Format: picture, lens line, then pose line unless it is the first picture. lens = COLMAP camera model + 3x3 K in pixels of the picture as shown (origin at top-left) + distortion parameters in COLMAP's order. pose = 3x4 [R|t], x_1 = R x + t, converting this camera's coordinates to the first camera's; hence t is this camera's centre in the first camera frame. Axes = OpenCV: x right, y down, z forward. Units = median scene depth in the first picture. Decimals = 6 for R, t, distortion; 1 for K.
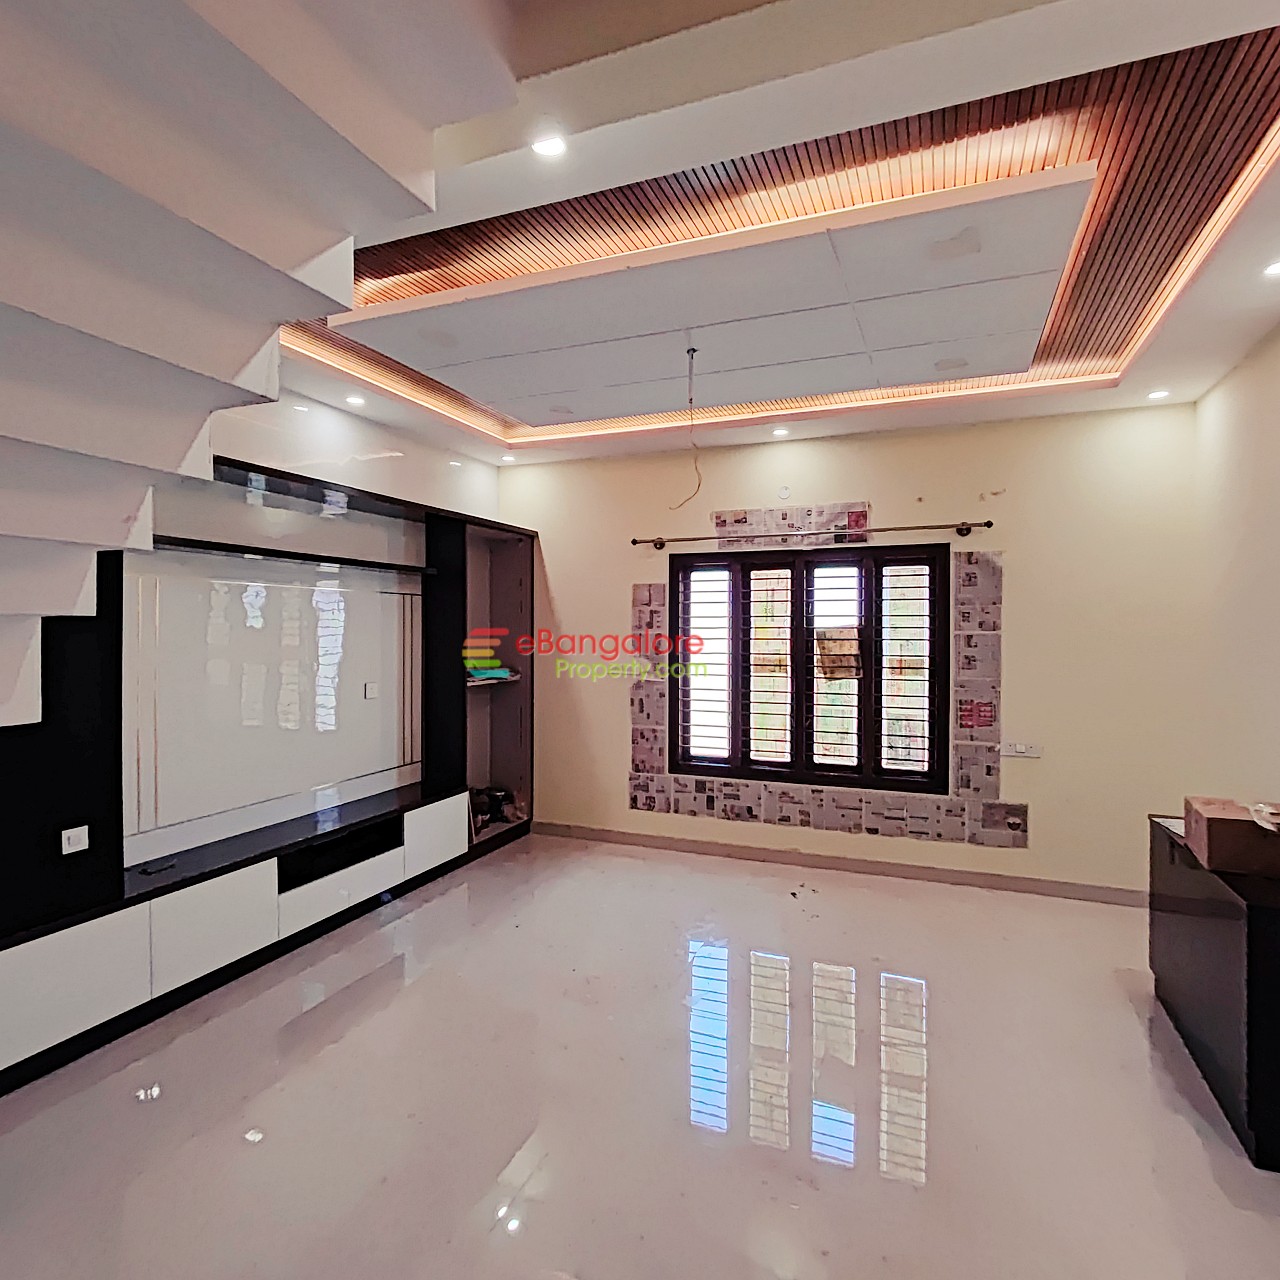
lens RADIAL K [[751.0, 0, 641.7], [0, 751.0, 636.9], [0, 0, 1]] dist [0.007485, 0.001577]
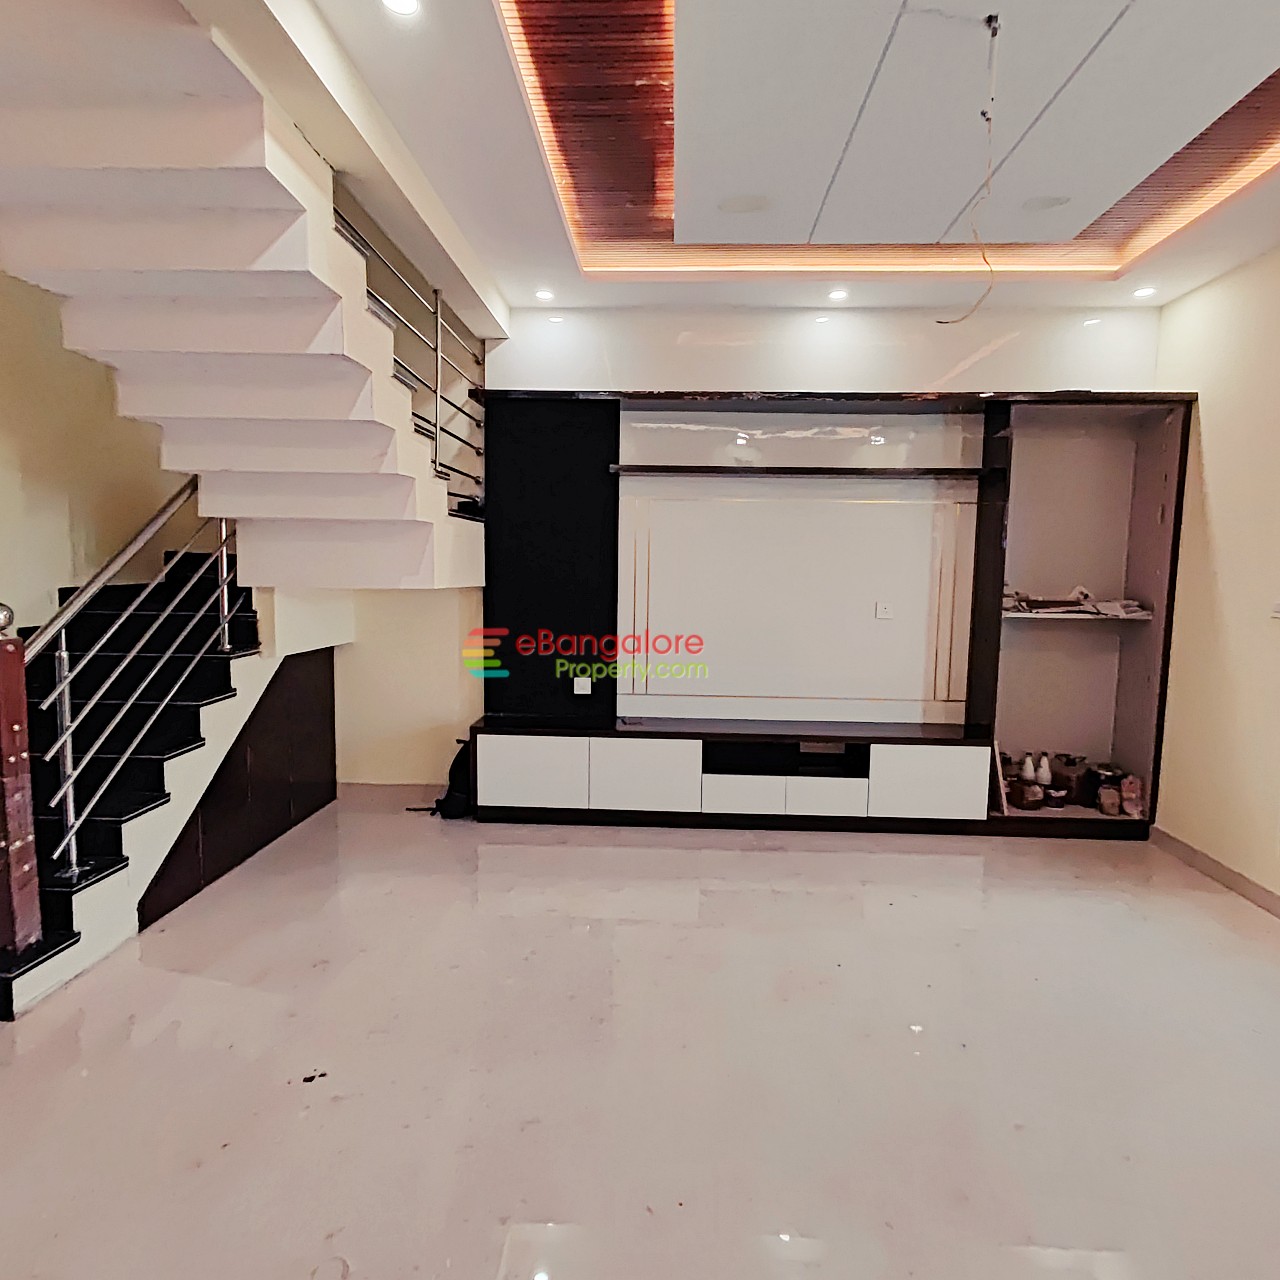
lens RADIAL K [[751.0, 0, 641.5], [0, 751.0, 636.1], [0, 0, 1]] dist [0.007485, 0.001577]
pose [[0.334683, 0.094524, -0.937578, 0.384158], [-0.023324, 0.995482, 0.092036, 0.023349], [0.942042, -0.008935, 0.335375, 0.381922]]
